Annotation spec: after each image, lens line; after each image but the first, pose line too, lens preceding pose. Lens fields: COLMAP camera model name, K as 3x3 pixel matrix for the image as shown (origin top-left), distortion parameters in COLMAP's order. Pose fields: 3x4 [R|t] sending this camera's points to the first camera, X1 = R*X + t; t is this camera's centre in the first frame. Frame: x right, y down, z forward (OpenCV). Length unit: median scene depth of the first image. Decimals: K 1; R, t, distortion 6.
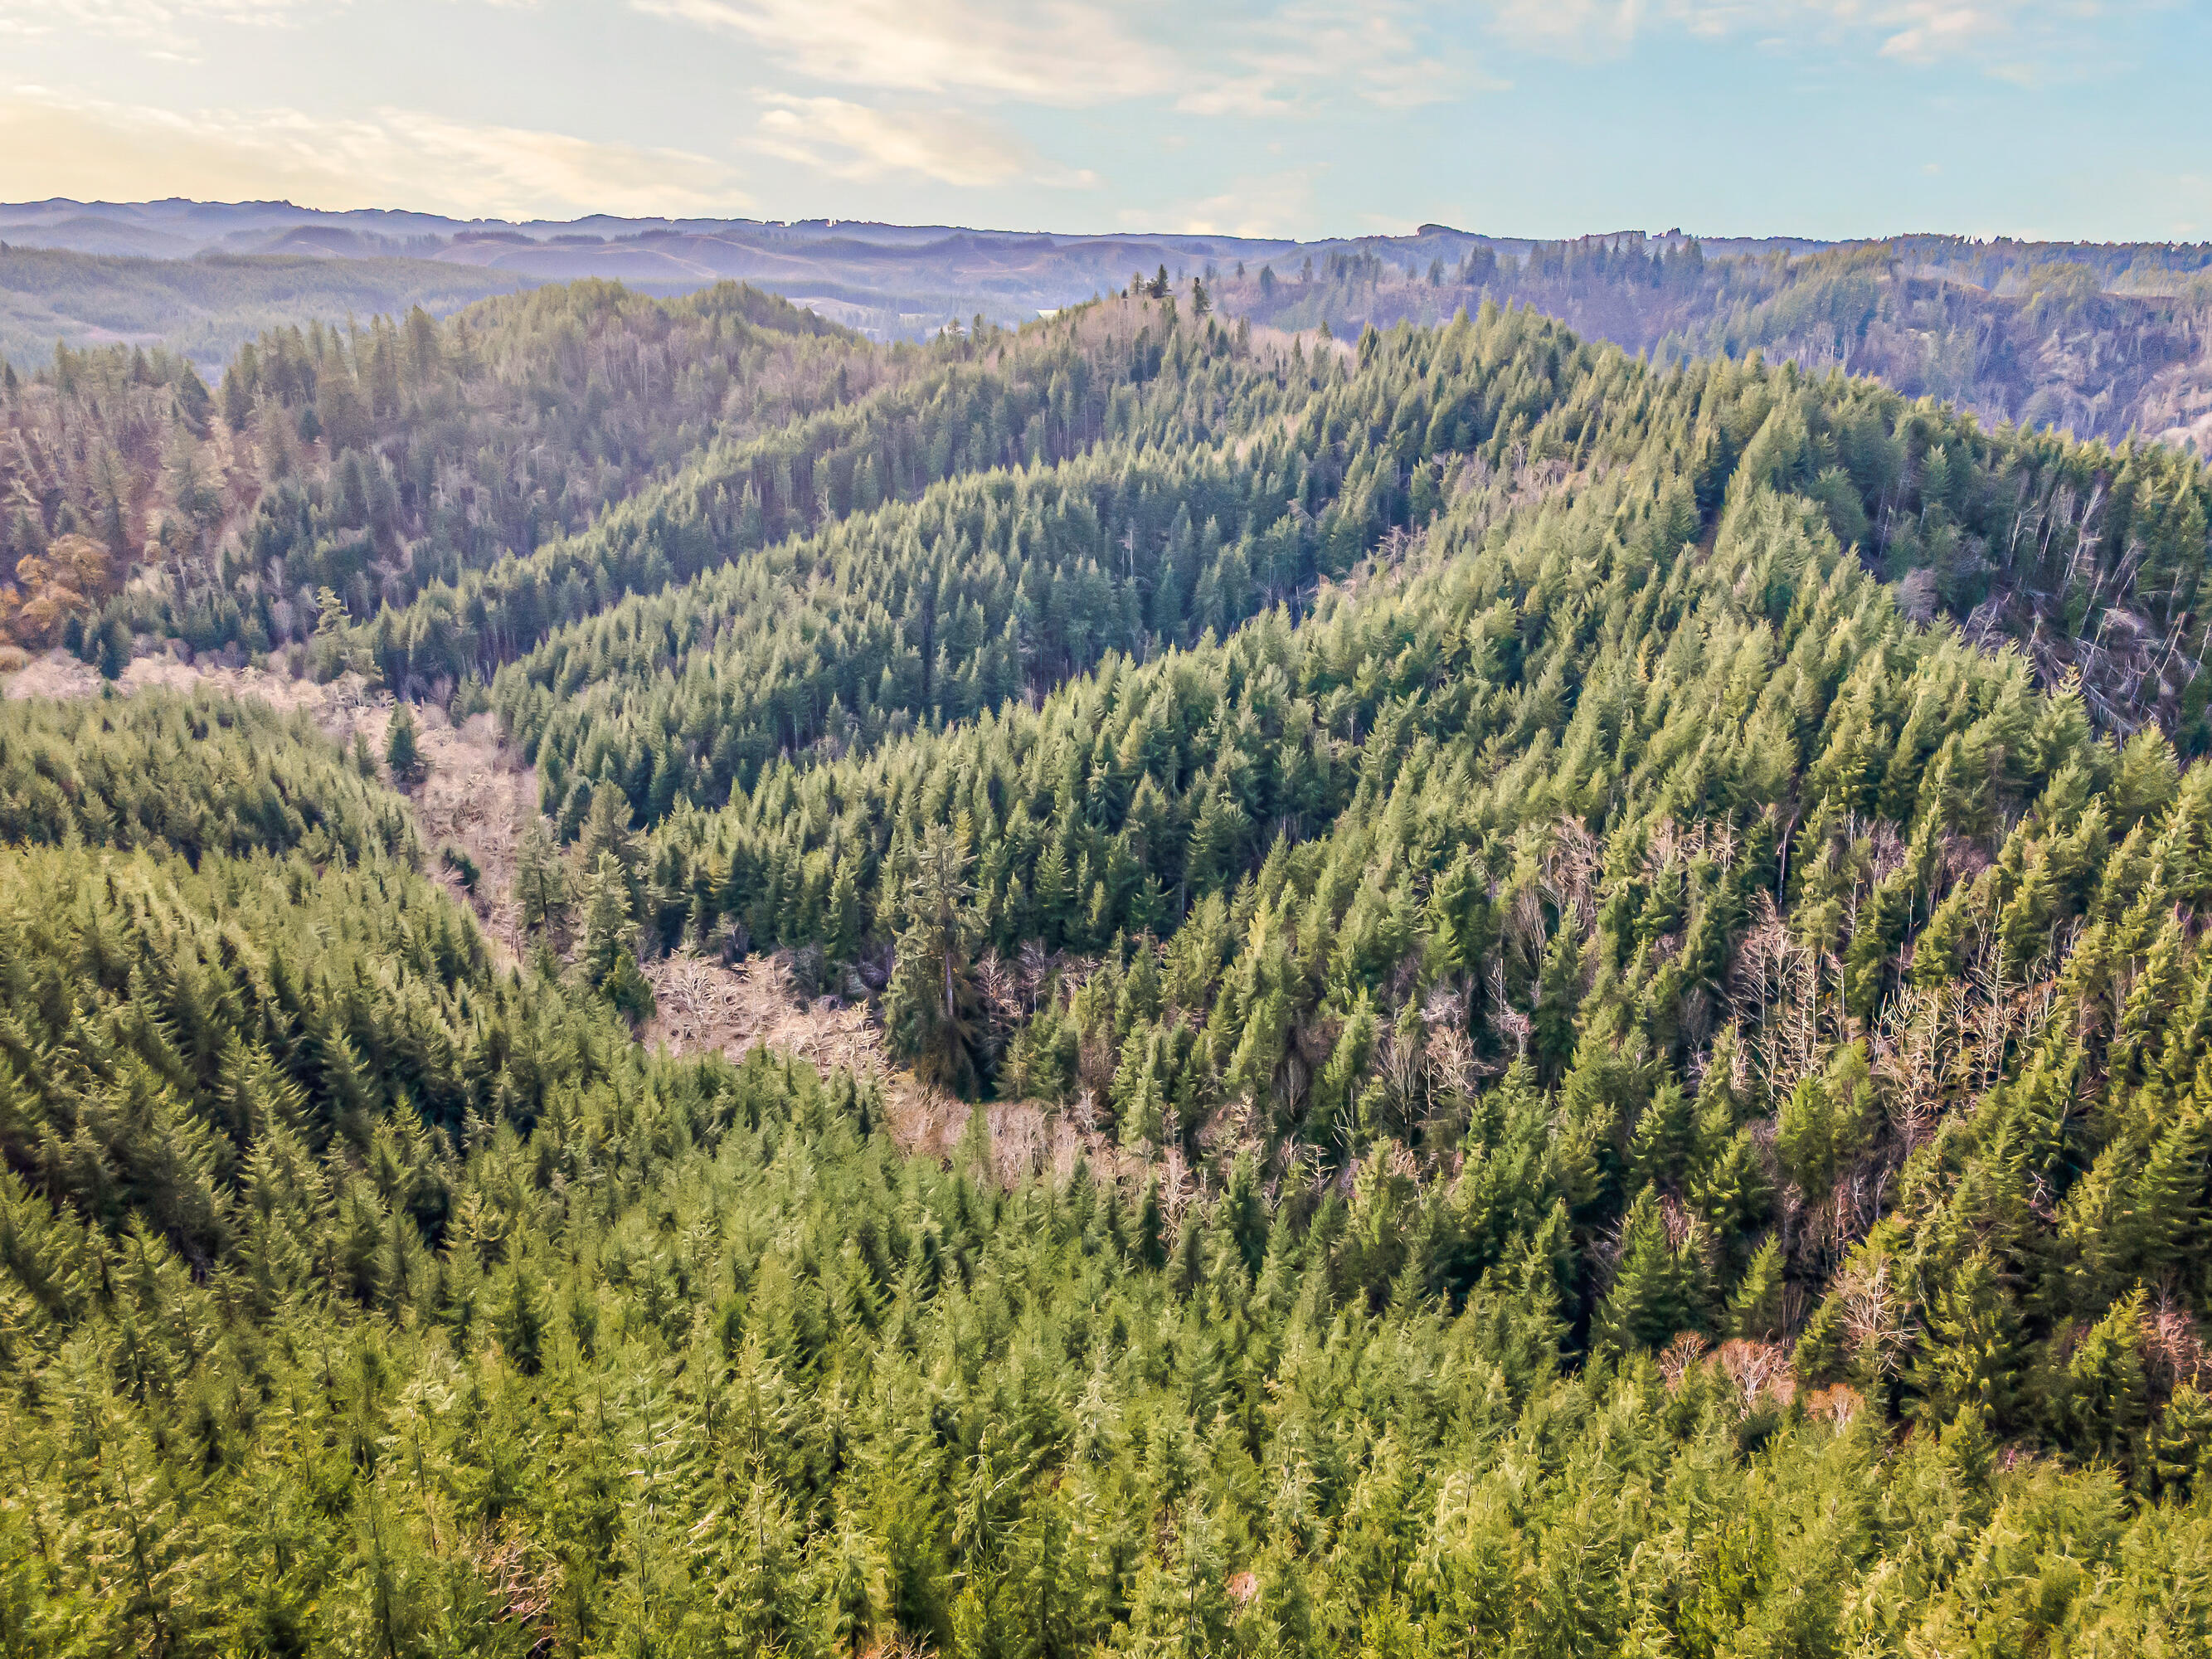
lens RADIAL K [[1646.5, 0, 1100.6], [0, 1646.5, 821.6], [0, 0, 1]] dist [0.018446, 0.045208]
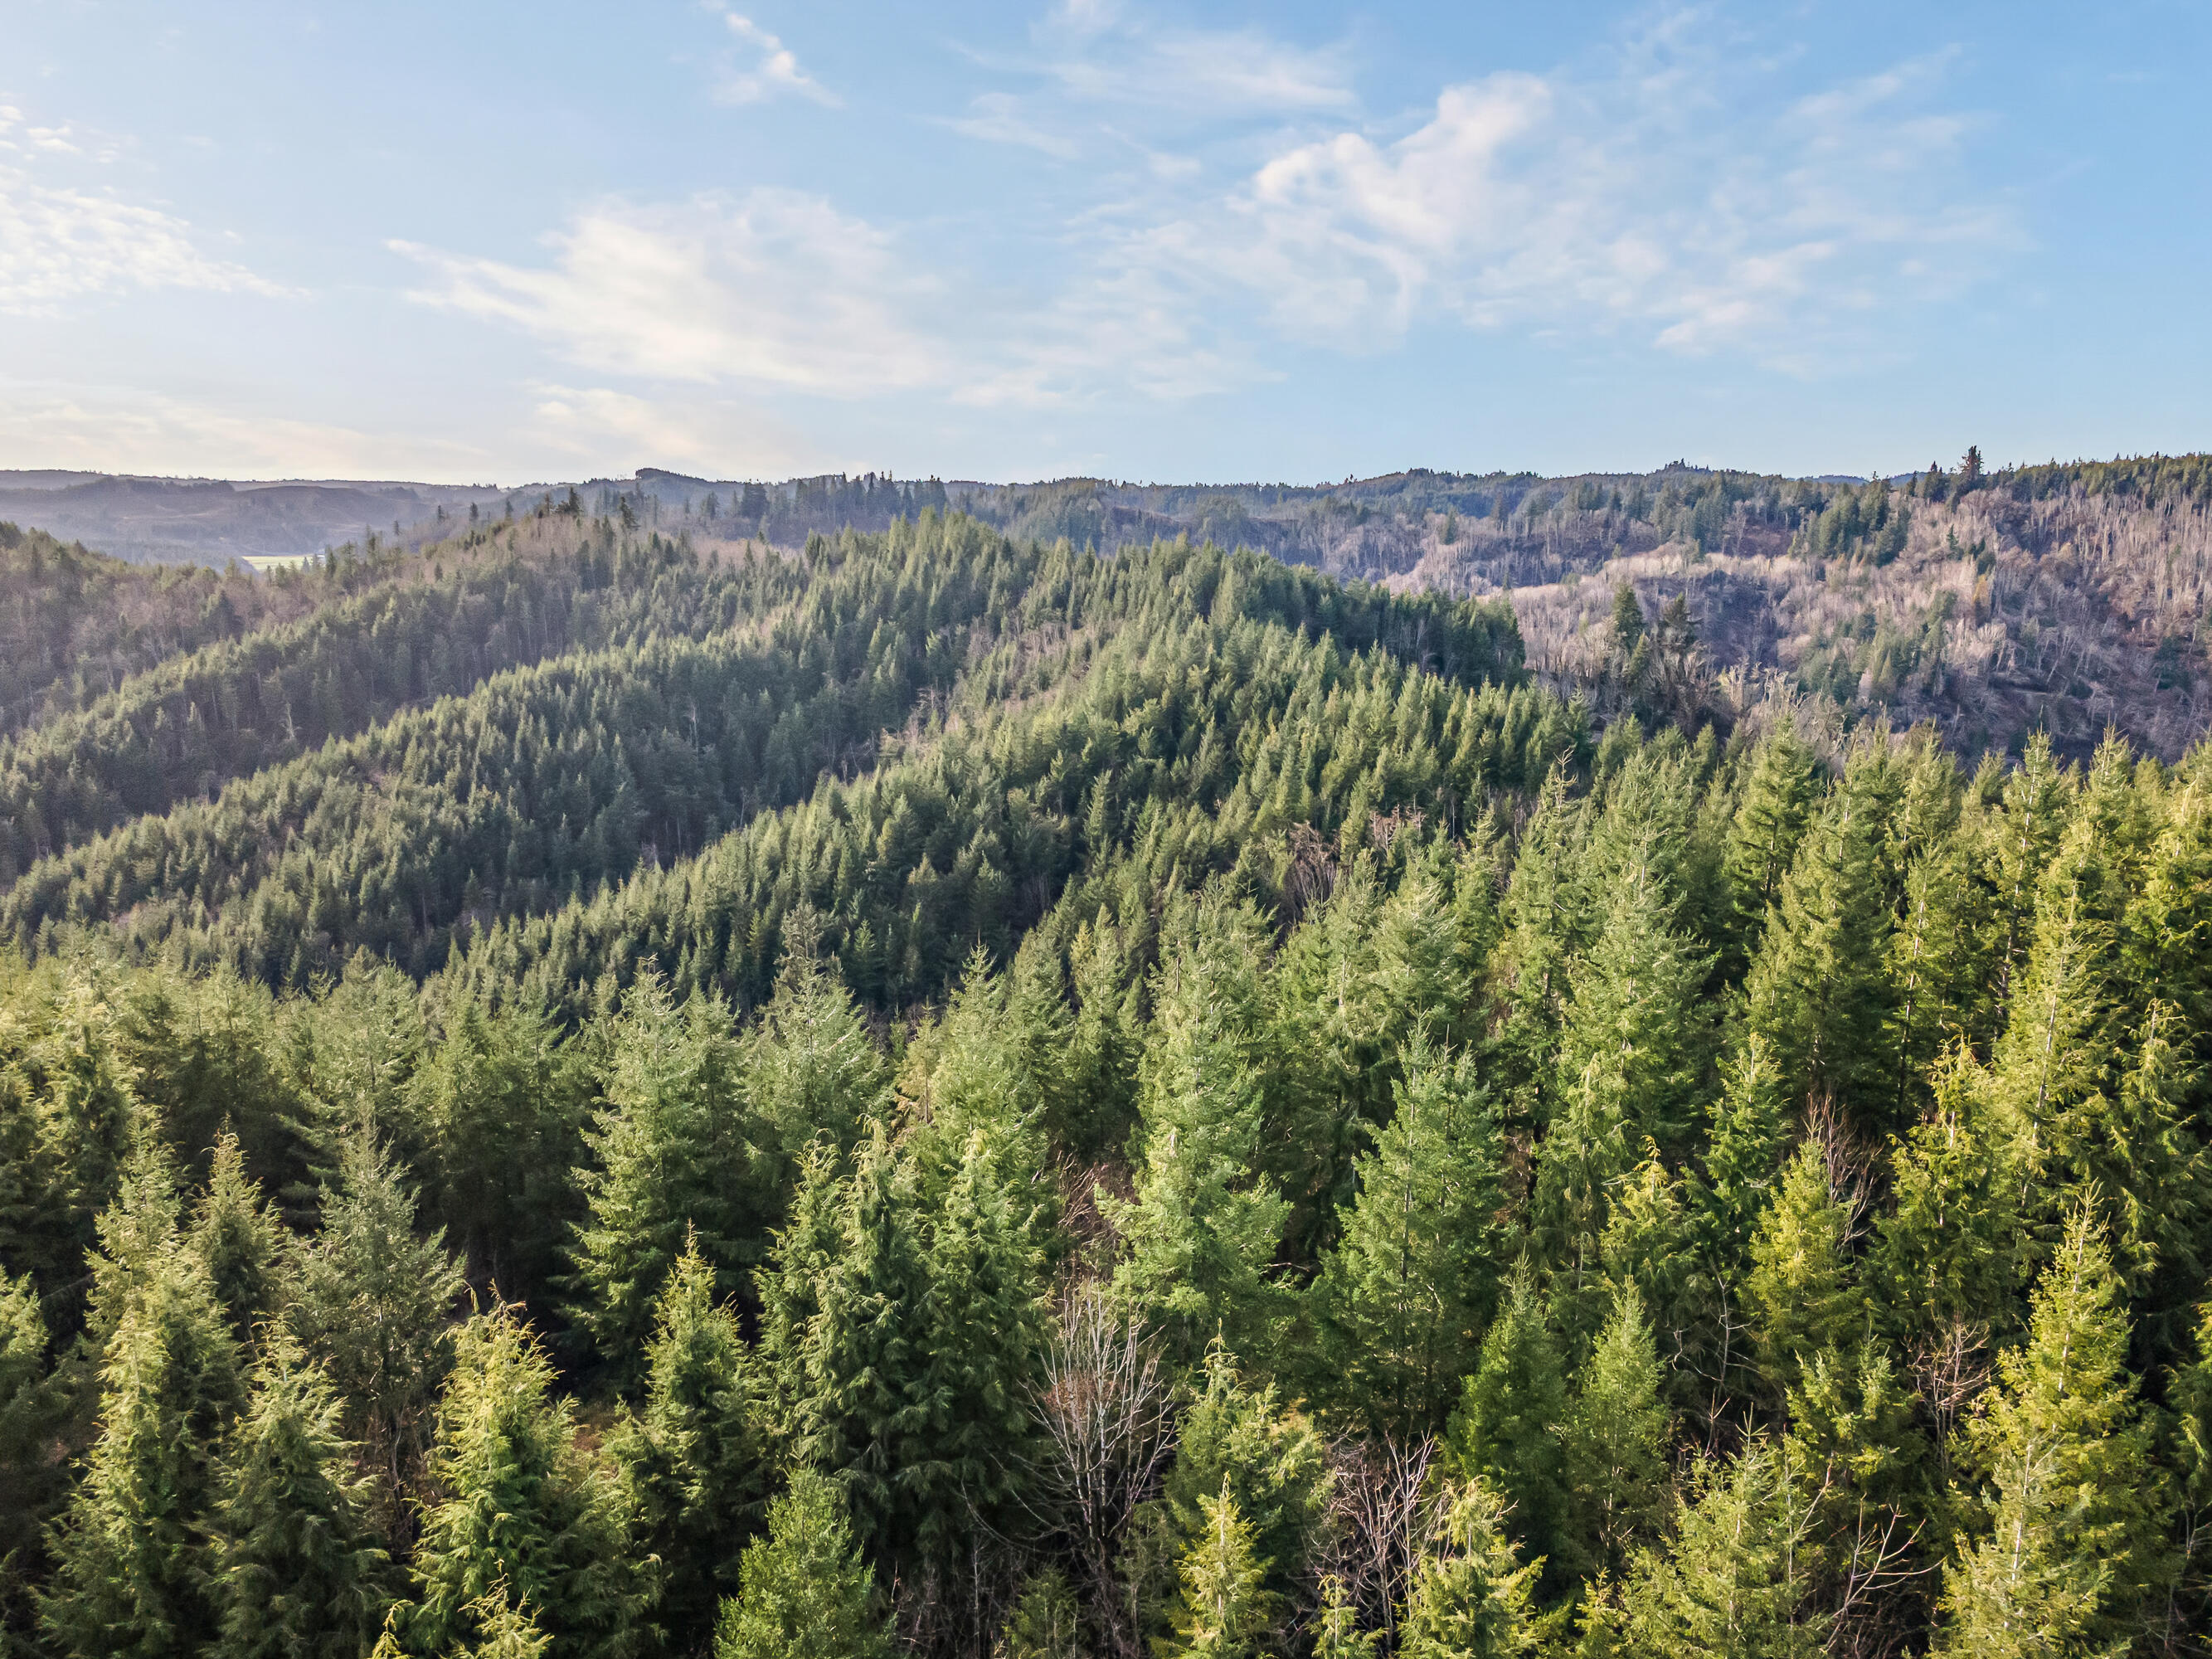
lens RADIAL K [[1646.5, 0, 1092.1], [0, 1646.5, 827.8], [0, 0, 1]] dist [0.018446, 0.045208]
pose [[0.892095, -0.101102, 0.440392, -0.271240], [0.159190, 0.982479, -0.096918, 0.060257], [-0.422877, 0.156566, 0.892559, -0.098541]]
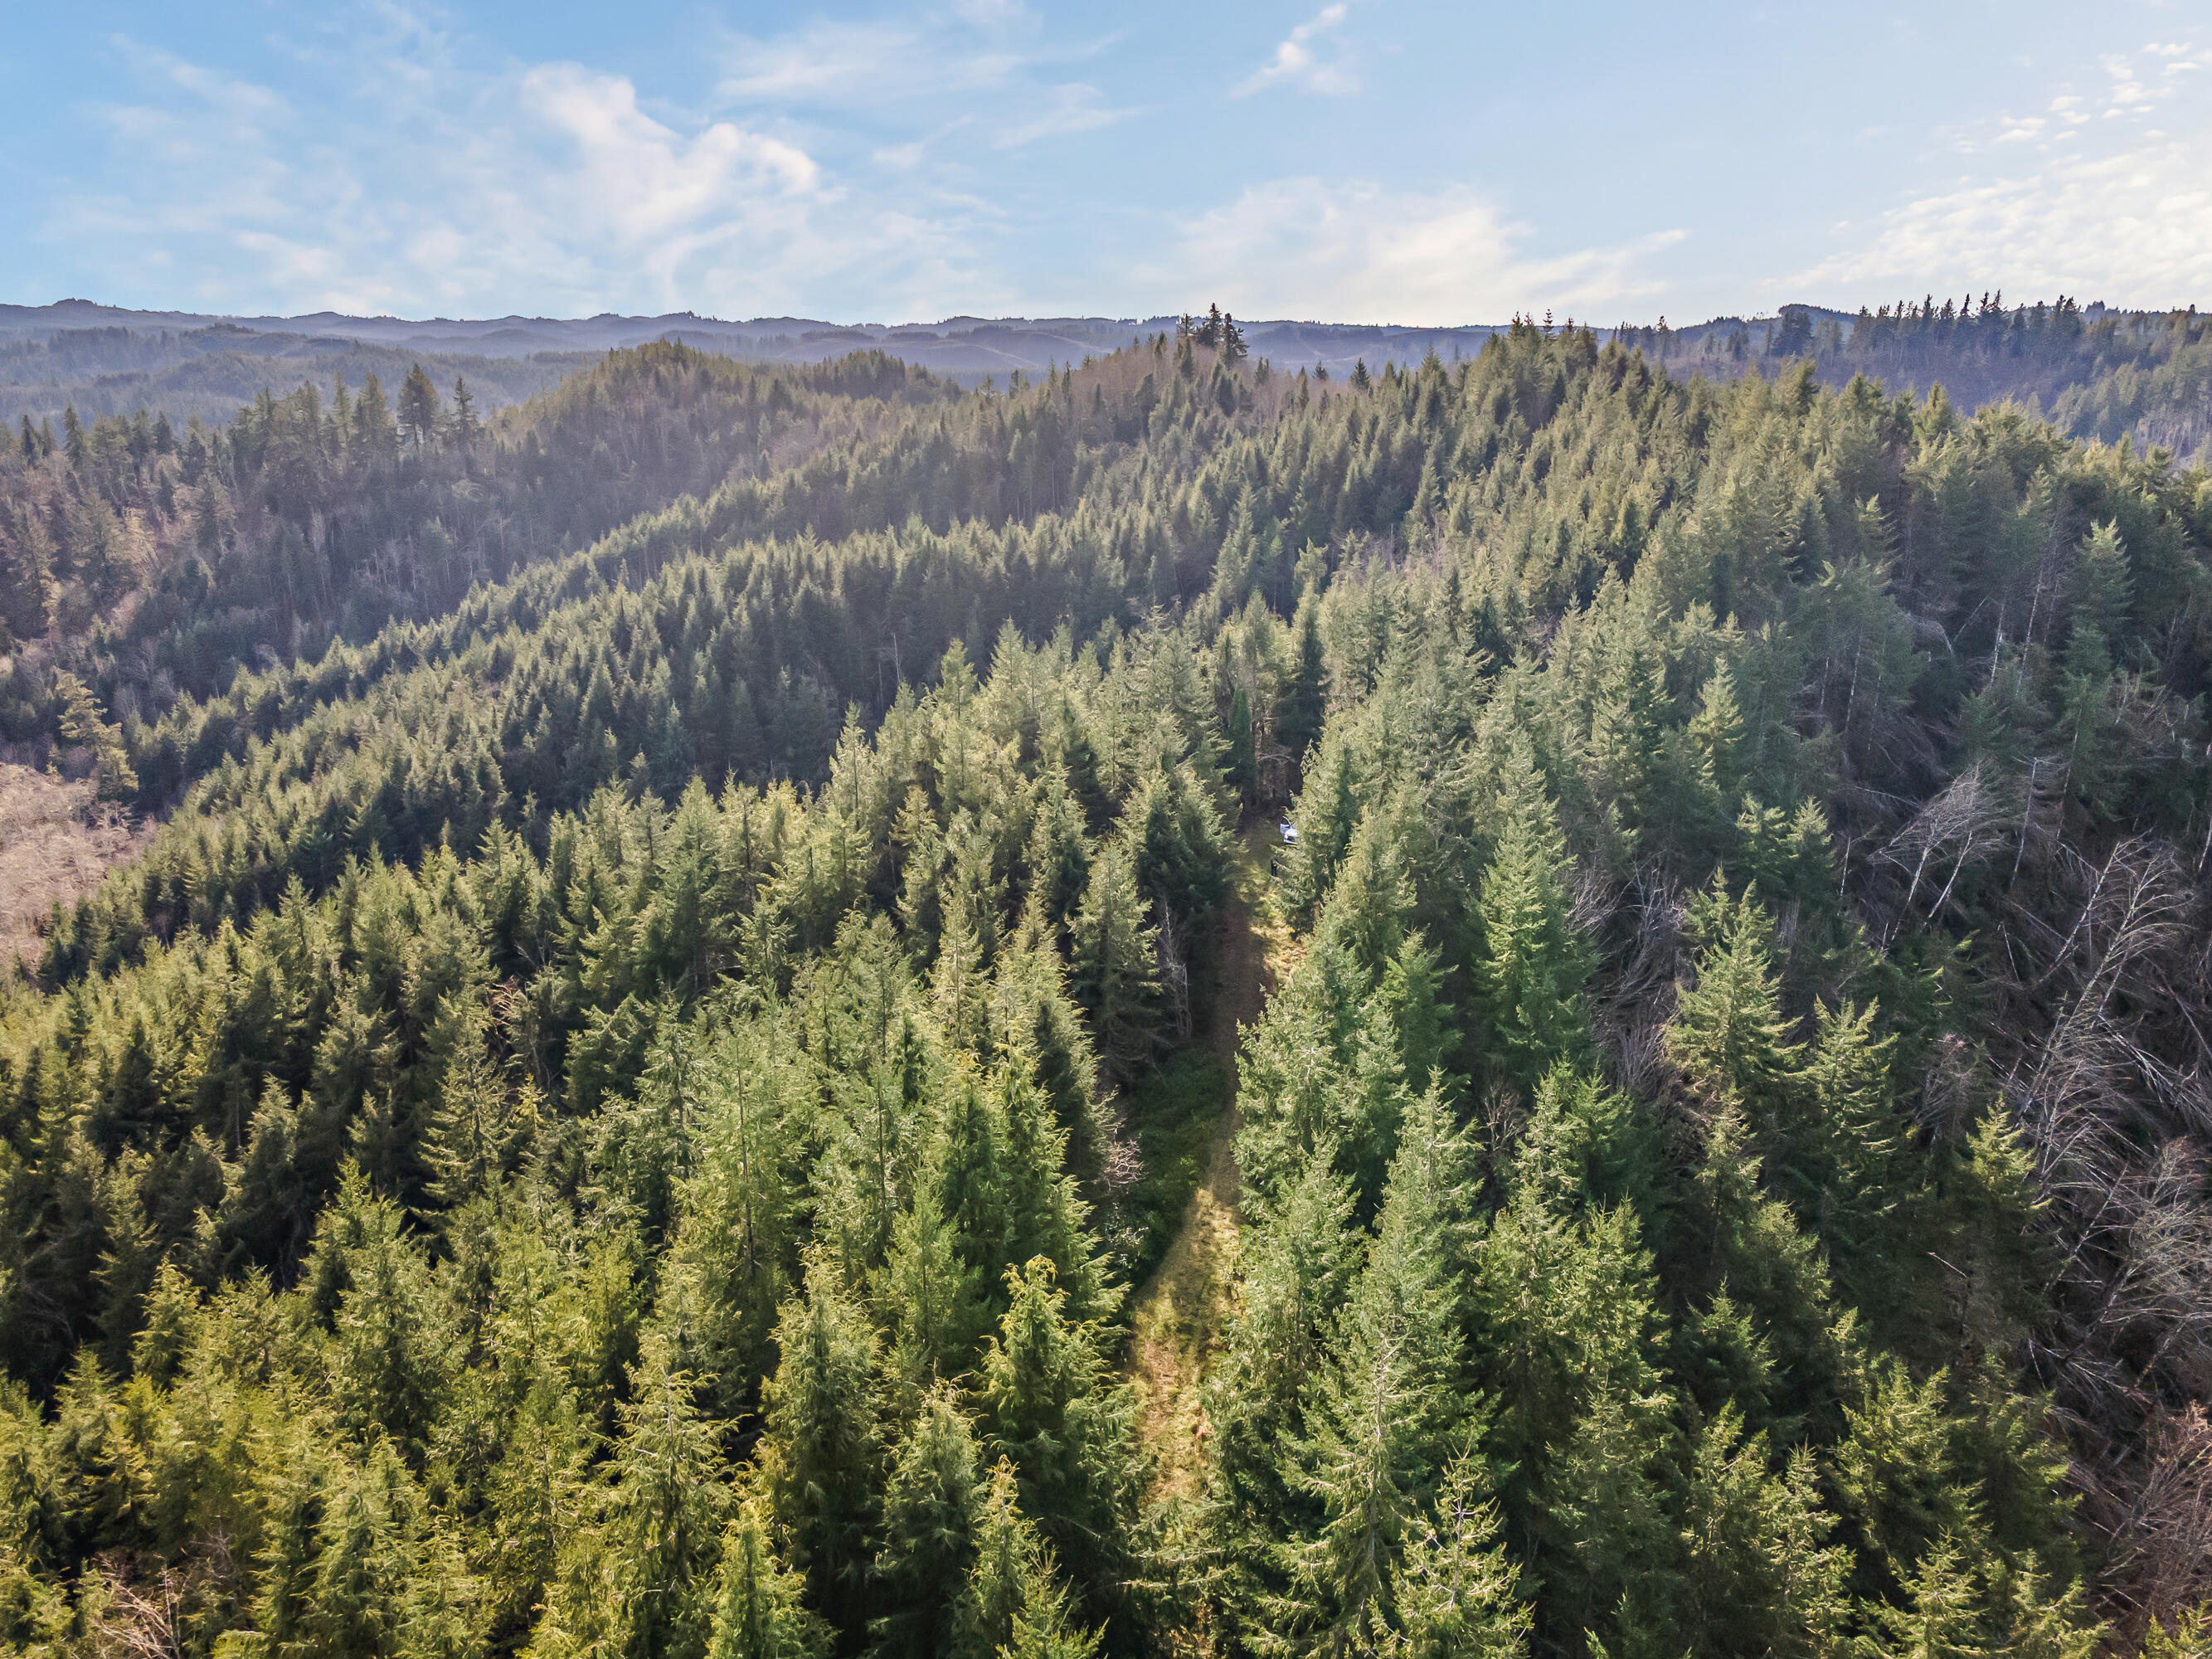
lens RADIAL K [[1646.5, 0, 1092.7], [0, 1646.5, 807.1], [0, 0, 1]] dist [0.018446, 0.045208]
pose [[0.975284, 0.049489, -0.215342, 0.289688], [-0.063024, 0.996415, -0.056444, -0.079682], [0.211776, 0.068620, 0.974906, 0.391956]]
